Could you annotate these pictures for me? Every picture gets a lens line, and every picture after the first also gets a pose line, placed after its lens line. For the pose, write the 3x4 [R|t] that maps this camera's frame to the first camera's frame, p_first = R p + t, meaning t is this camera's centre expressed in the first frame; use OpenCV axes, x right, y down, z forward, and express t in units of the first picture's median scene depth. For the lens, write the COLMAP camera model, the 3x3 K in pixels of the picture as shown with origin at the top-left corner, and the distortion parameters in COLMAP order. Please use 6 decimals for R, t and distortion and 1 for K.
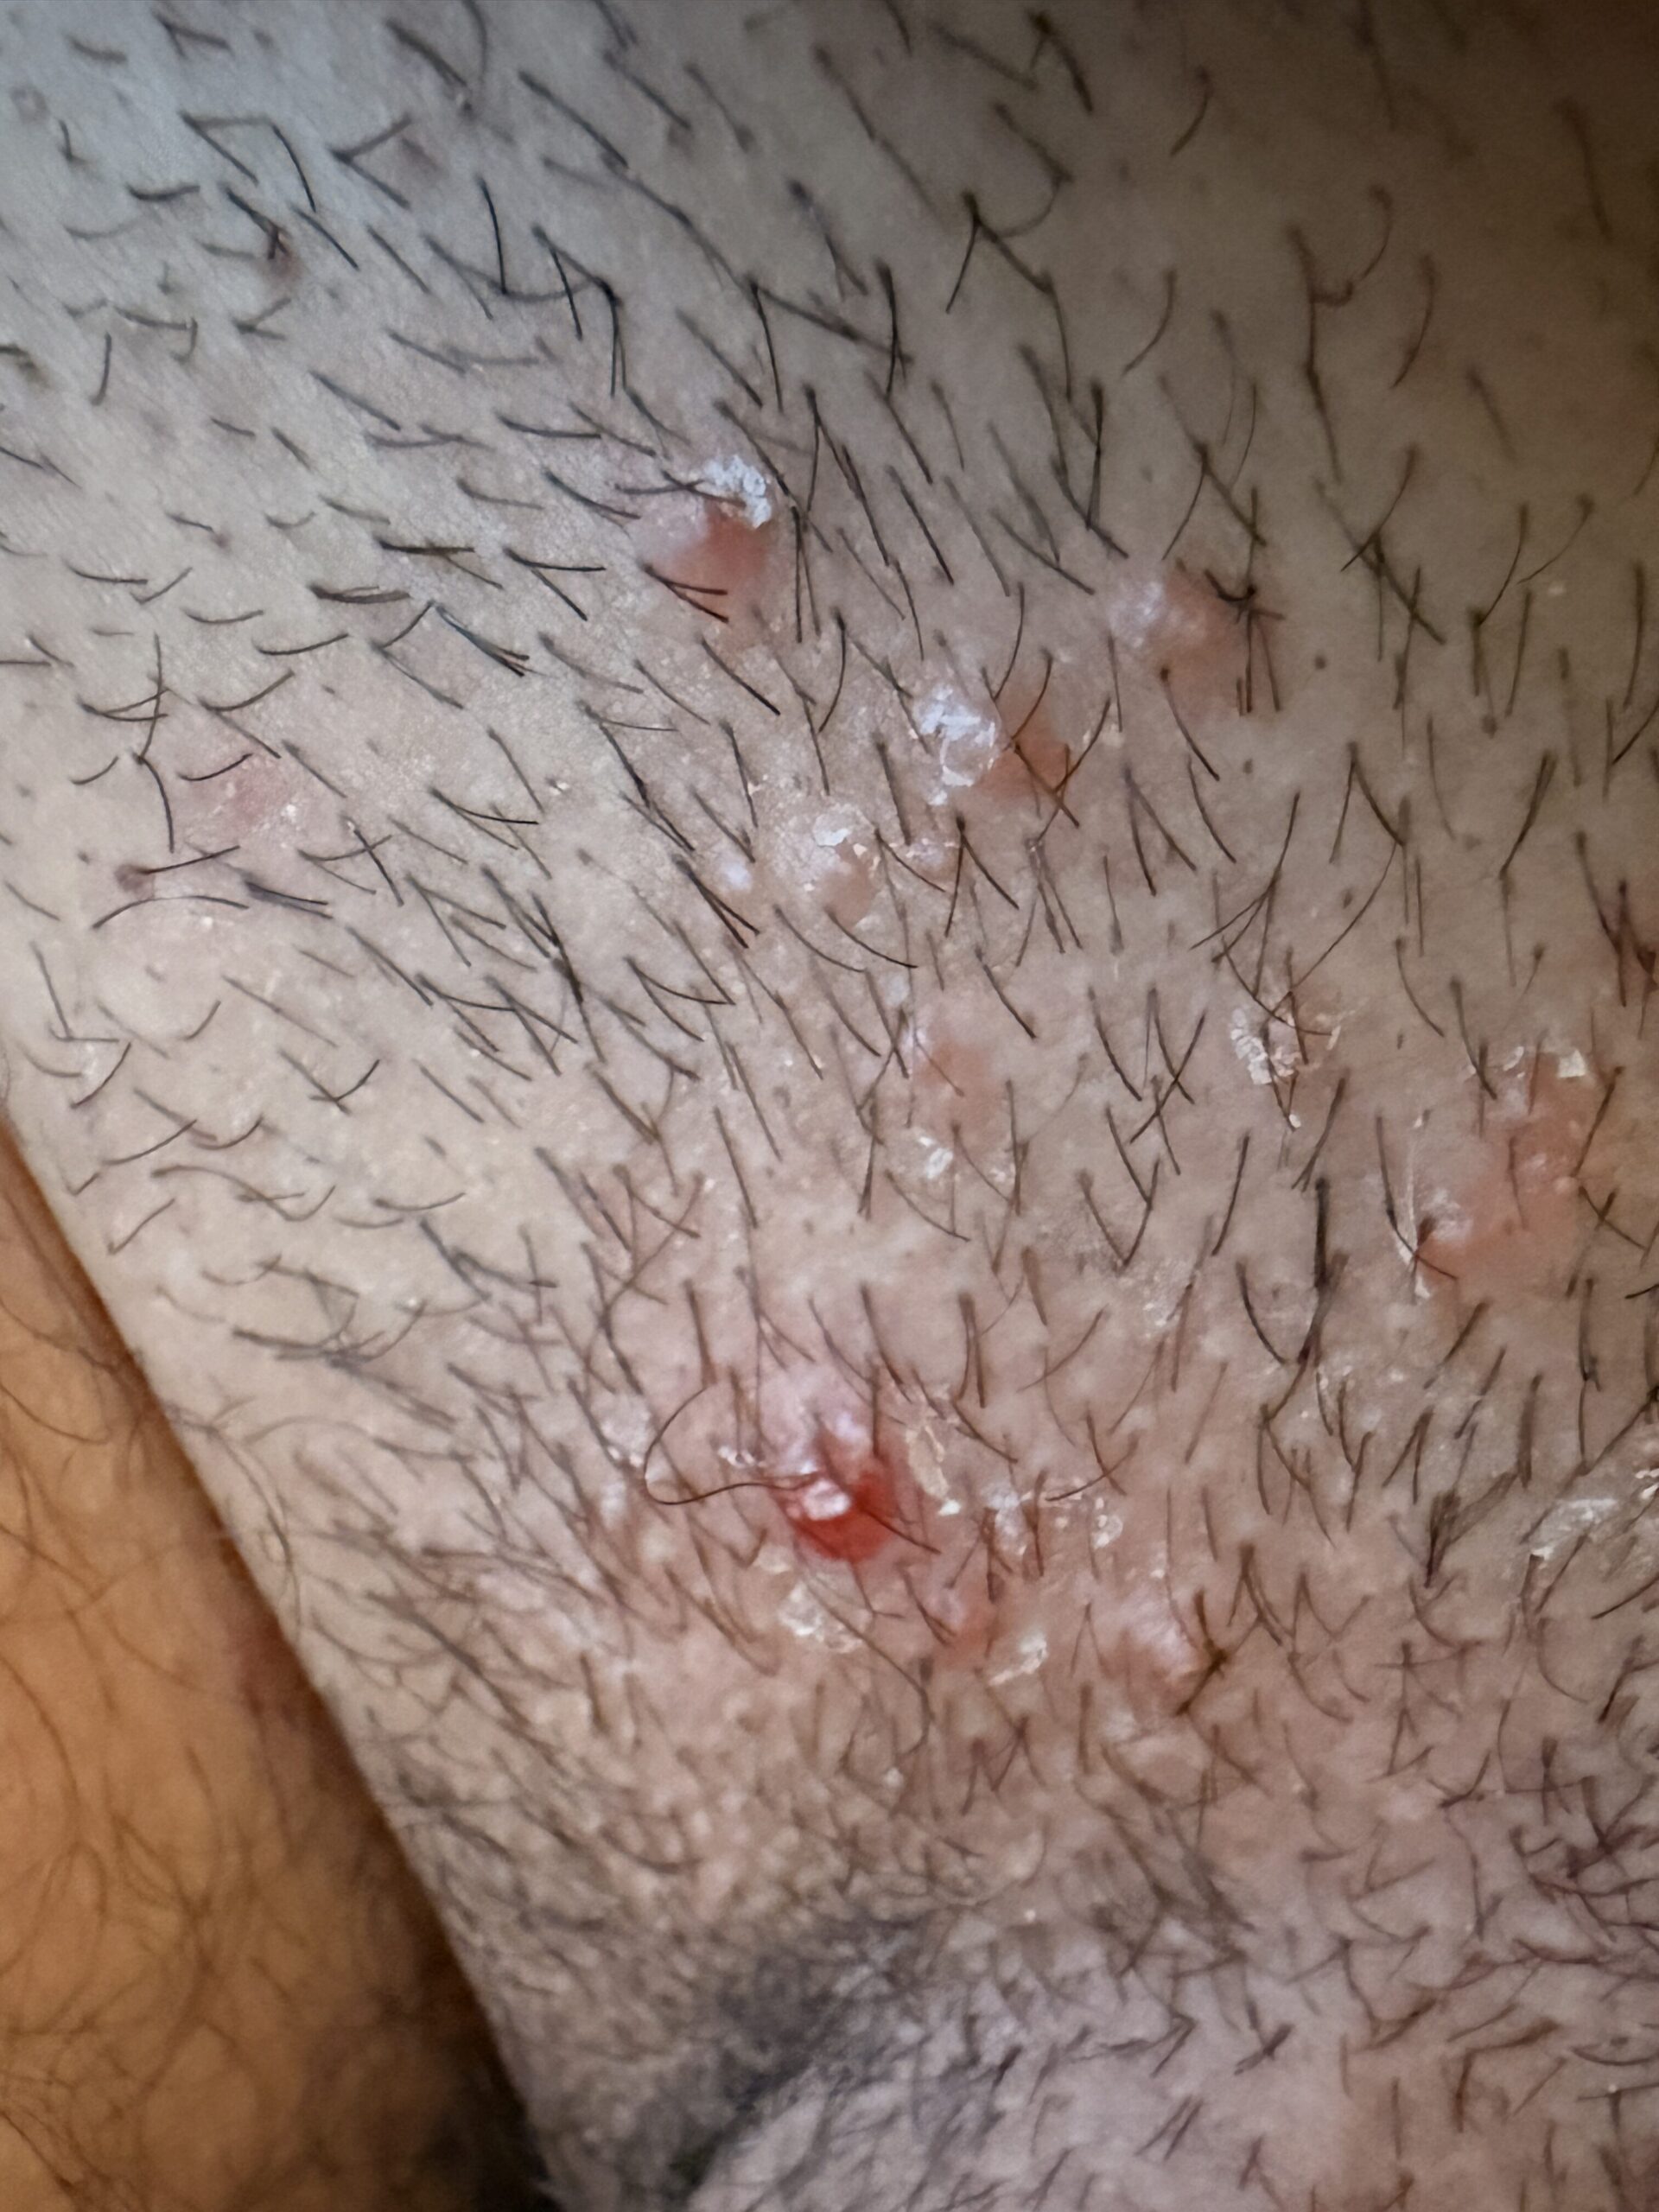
lens RADIAL K [[2059.1, 0, 829.5], [0, 2059.1, 1106.0], [0, 0, 1]] dist [-0.010774, 0.007716]
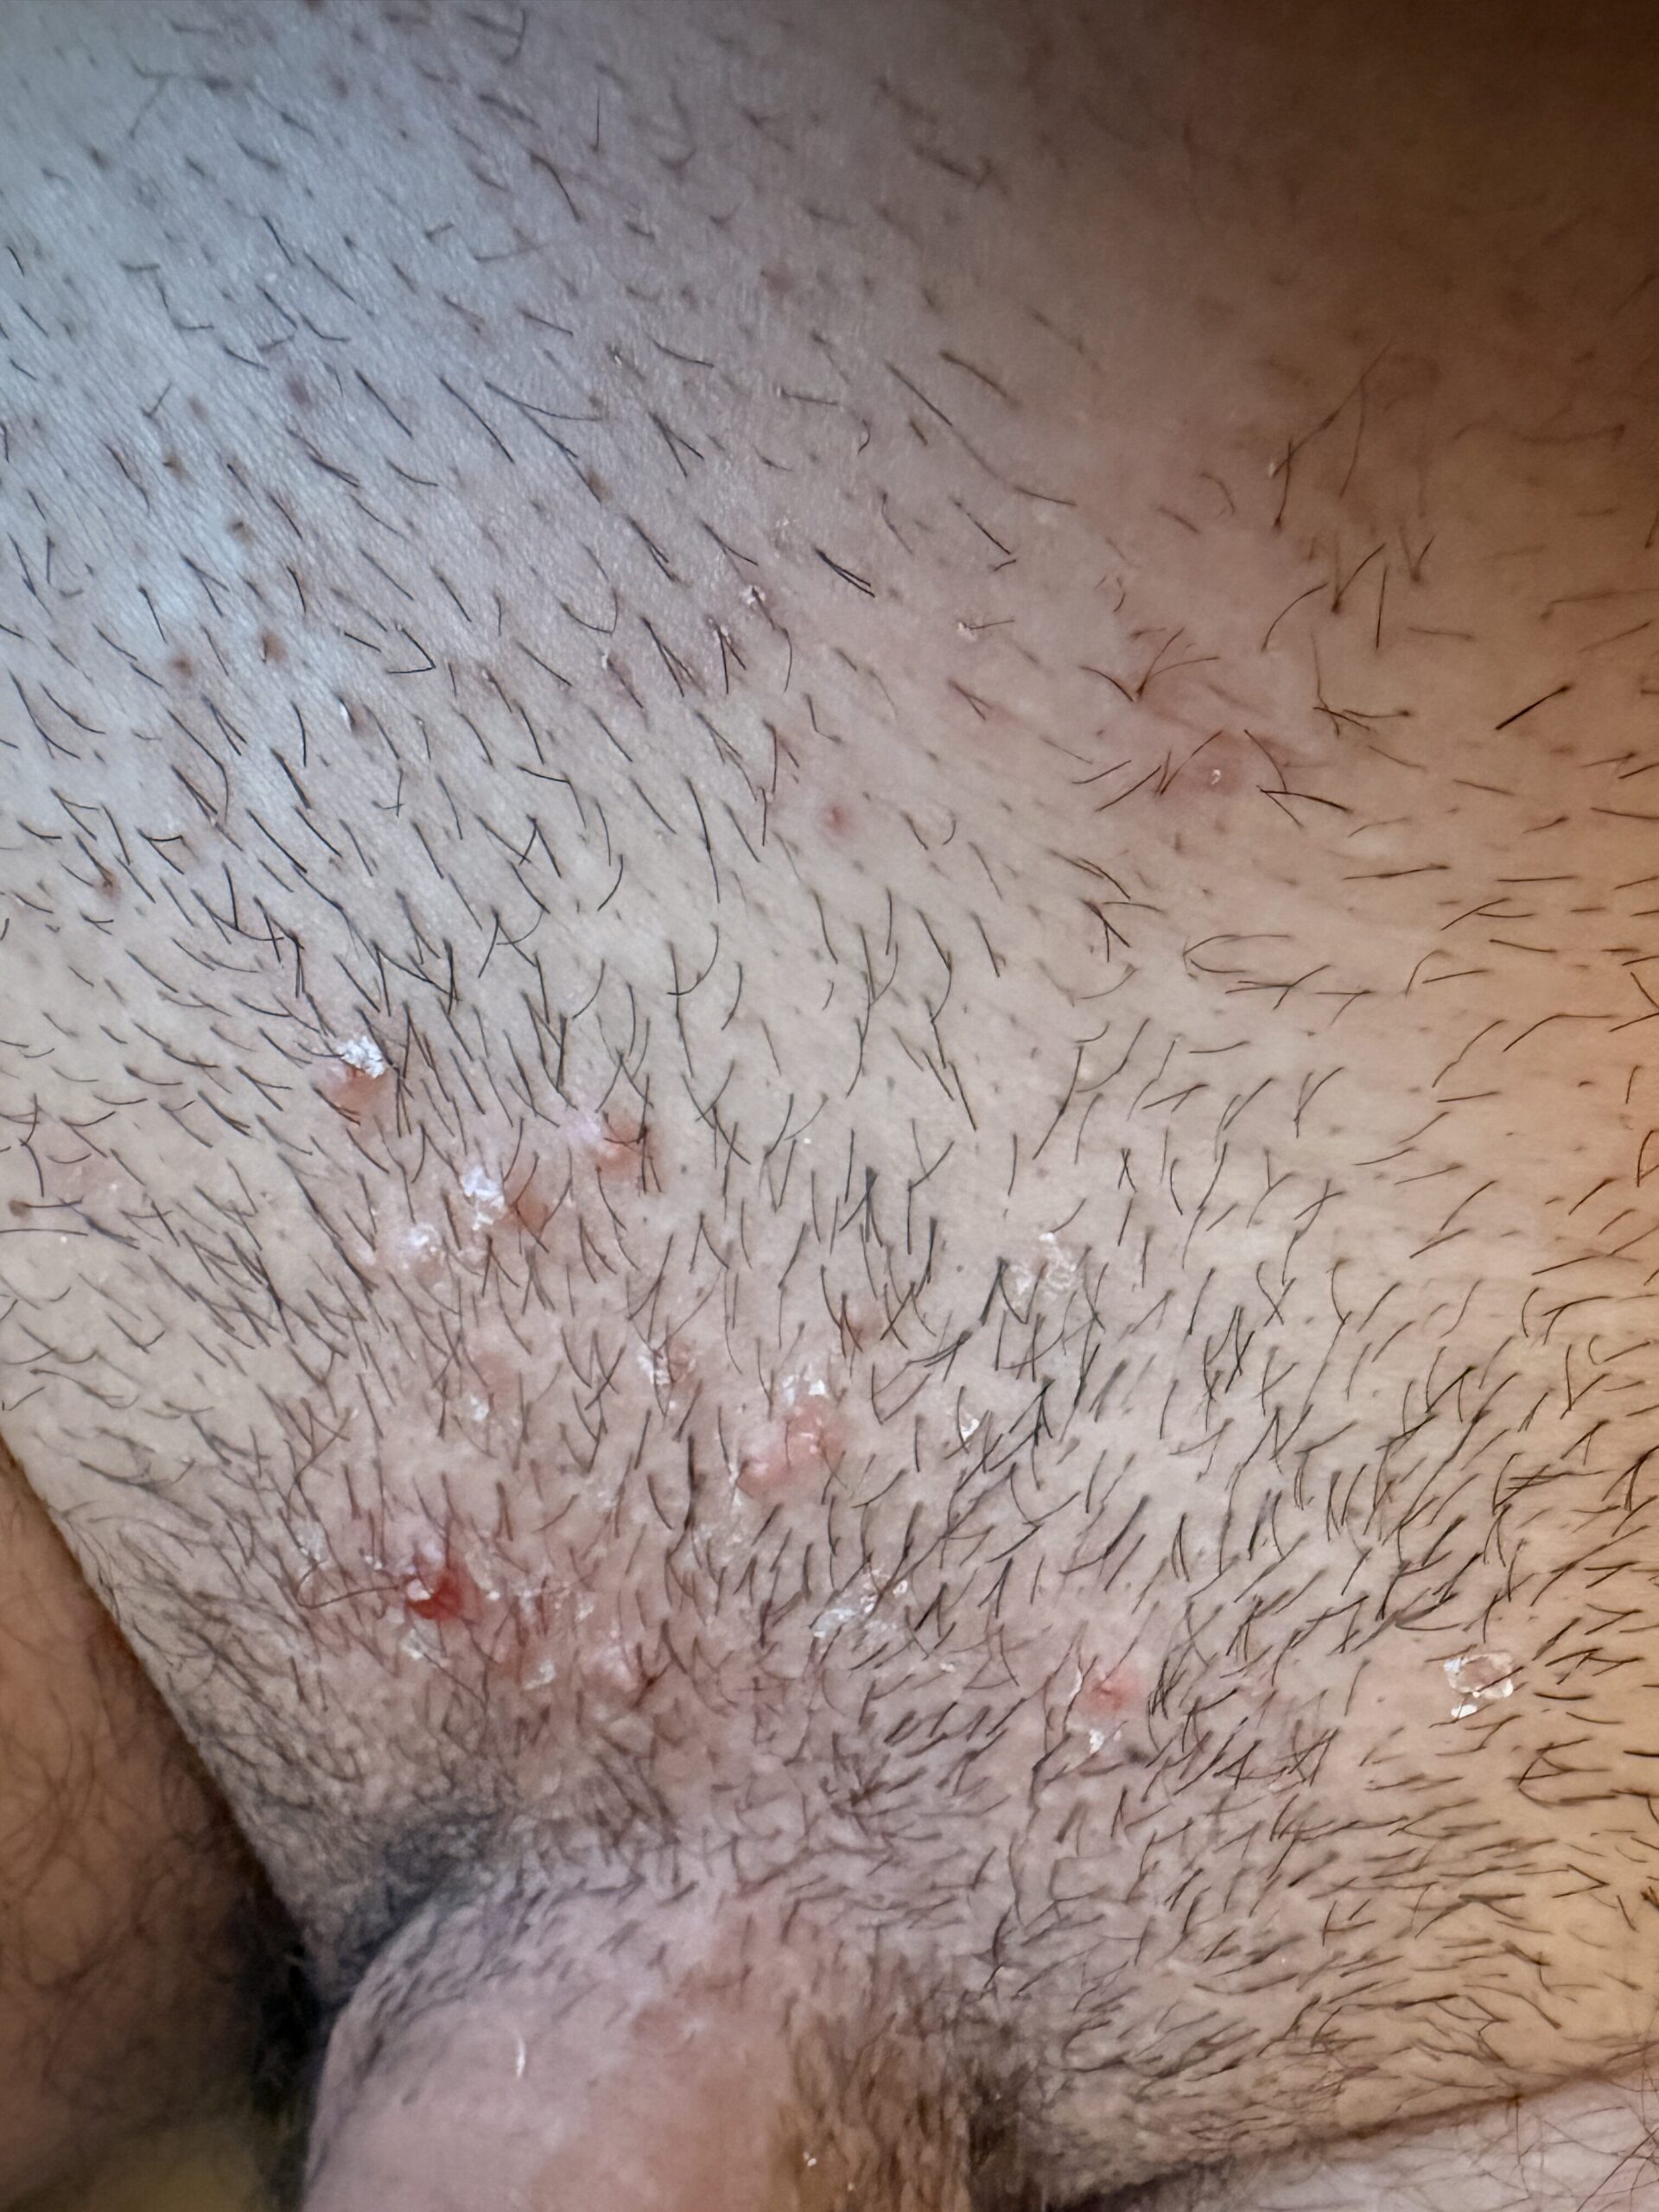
lens RADIAL K [[2059.1, 0, 829.5], [0, 2059.1, 1106.0], [0, 0, 1]] dist [-0.010774, 0.007716]
pose [[0.998105, 0.038679, 0.047855, 0.242564], [-0.042706, 0.995360, 0.086227, -0.378070], [-0.044298, -0.088107, 0.995126, -0.706899]]
